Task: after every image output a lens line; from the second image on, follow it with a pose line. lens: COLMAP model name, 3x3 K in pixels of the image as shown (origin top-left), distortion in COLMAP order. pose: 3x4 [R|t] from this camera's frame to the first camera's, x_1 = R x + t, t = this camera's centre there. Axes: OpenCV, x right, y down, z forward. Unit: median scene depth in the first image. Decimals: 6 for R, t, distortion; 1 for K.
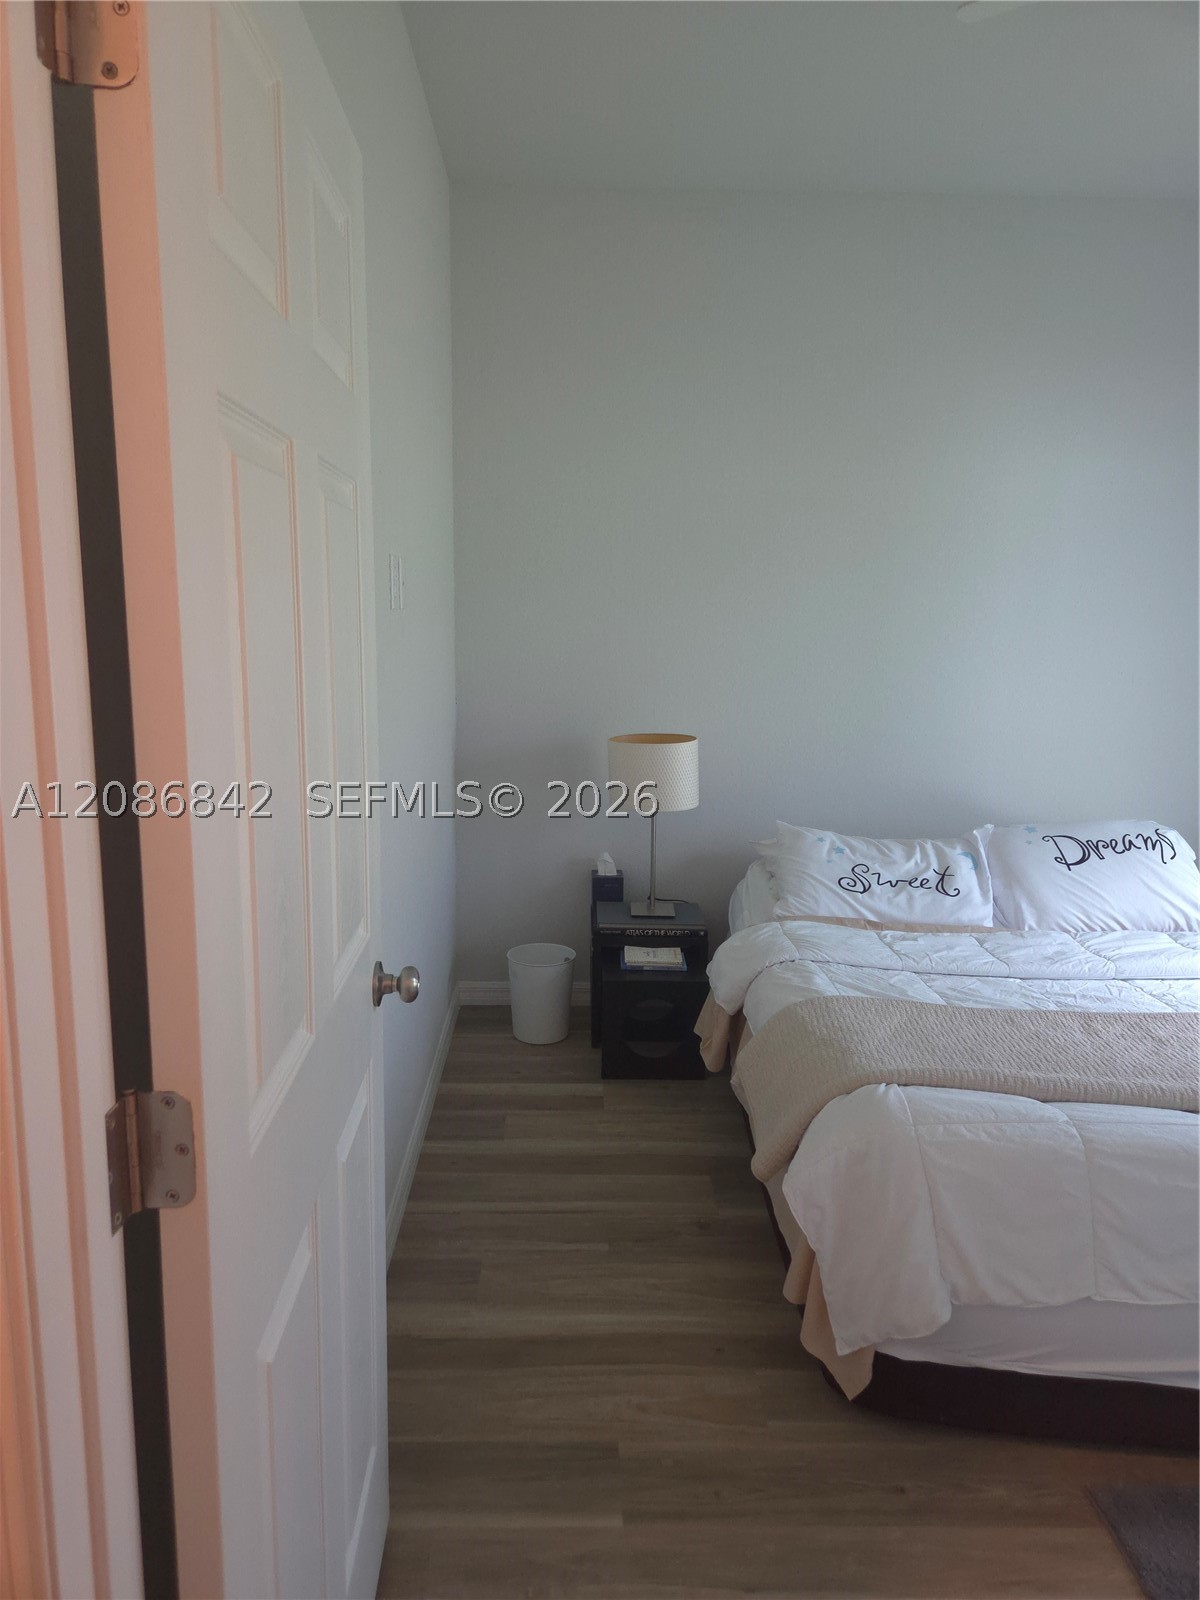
lens RADIAL K [[1063.2, 0, 597.5], [0, 1063.2, 805.7], [0, 0, 1]] dist [0.067154, -0.000826]
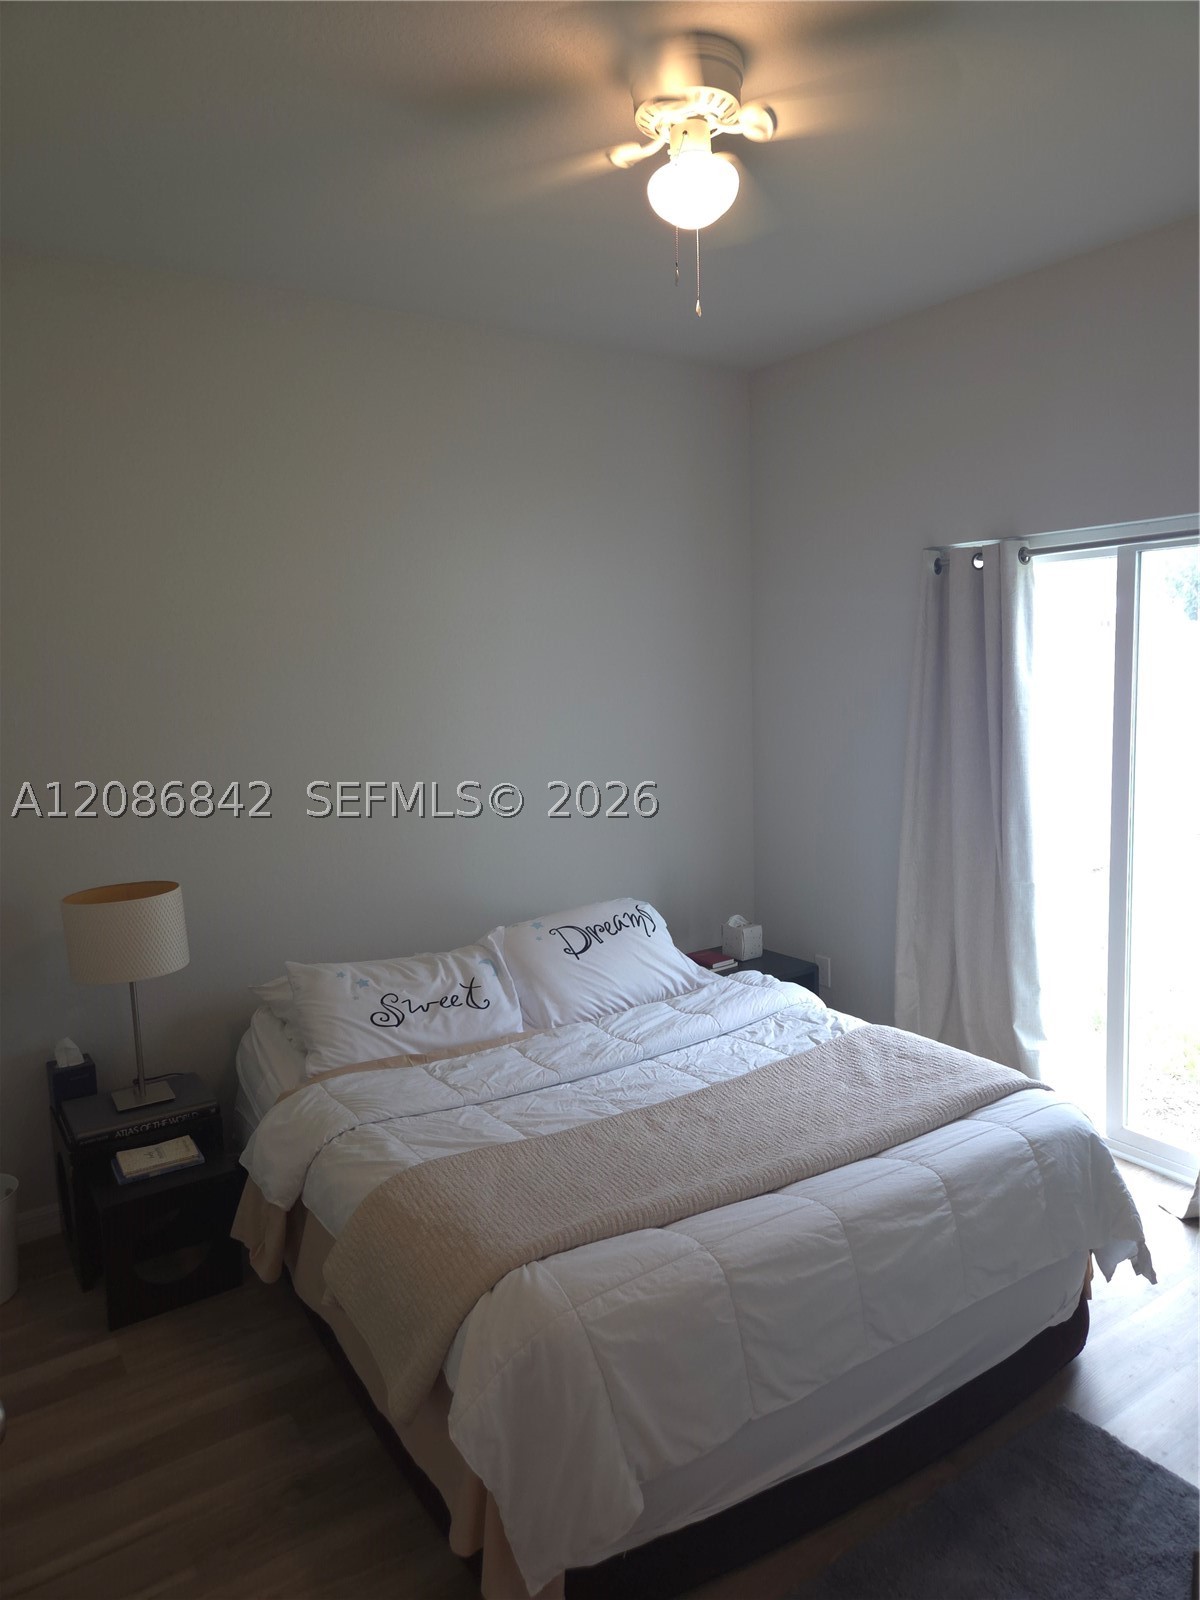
lens RADIAL K [[1073.5, 0, 613.6], [0, 1073.5, 791.7], [0, 0, 1]] dist [0.067007, -0.051491]
pose [[0.840185, -0.105746, 0.531890, -0.075624], [0.145198, 0.988860, -0.032760, -0.063421], [-0.522501, 0.104754, 0.846179, 0.076662]]
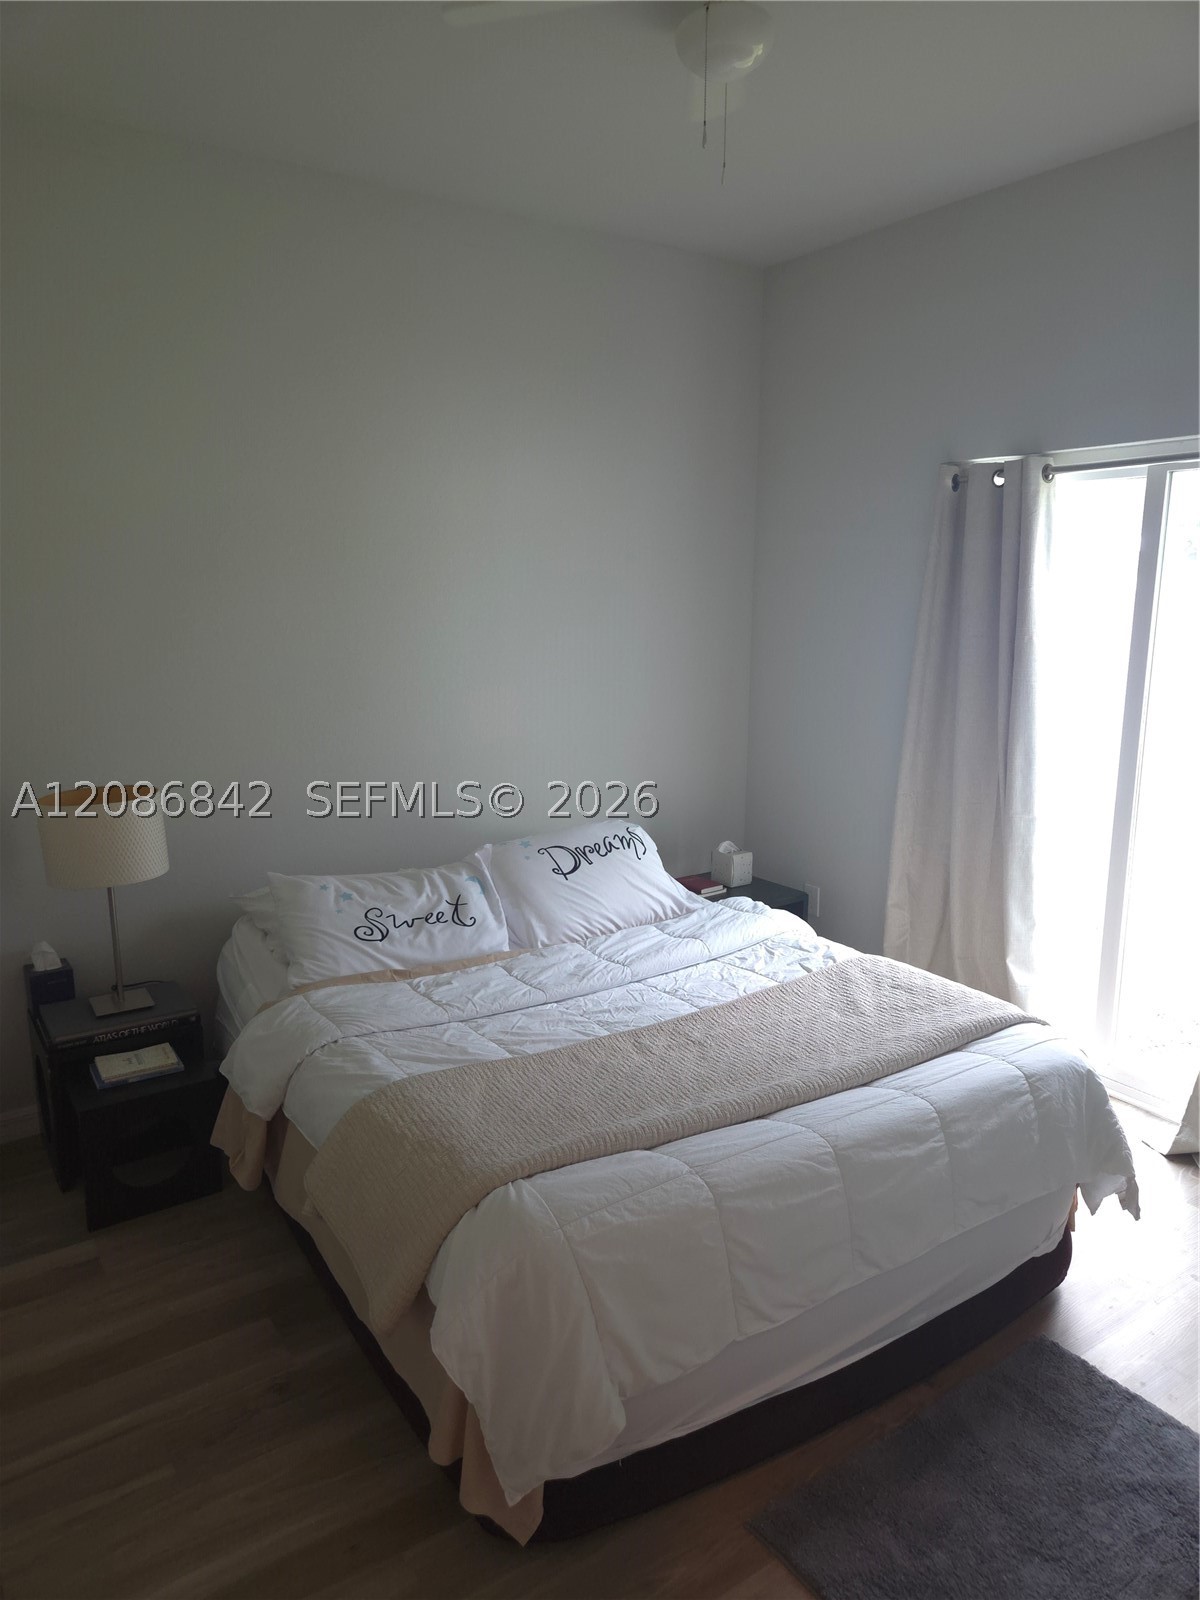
lens RADIAL K [[1079.6, 0, 600.0], [0, 1079.6, 800.0], [0, 0, 1]] dist [0.072581, -0.062014]
pose [[0.842568, -0.119441, 0.525179, -0.069975], [0.113810, 0.992565, 0.043146, -0.057691], [-0.526428, 0.023417, 0.849897, 0.104307]]
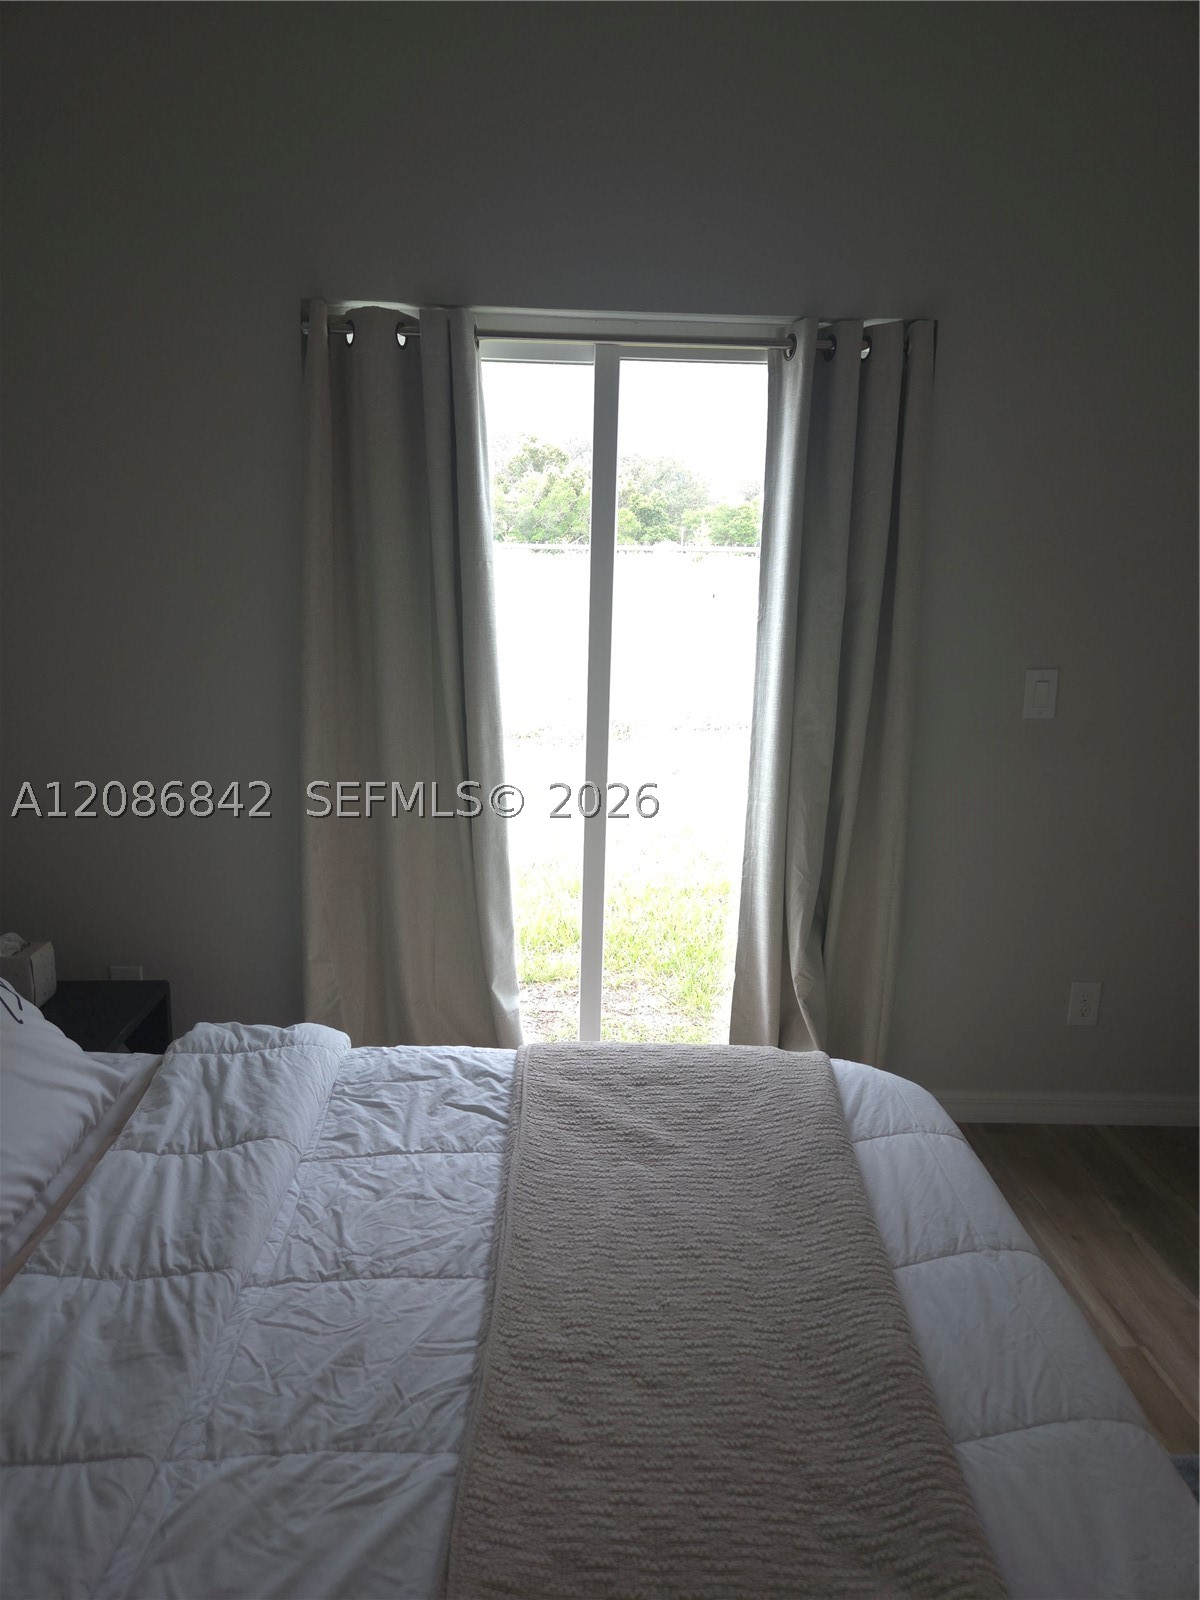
lens RADIAL K [[1063.2, 0, 597.5], [0, 1063.2, 805.7], [0, 0, 1]] dist [0.067154, -0.000826]
pose [[0.001683, -0.226094, 0.974104, 0.056862], [0.162677, 0.961192, 0.222816, -0.112594], [-0.986678, 0.158089, 0.038397, 0.701947]]
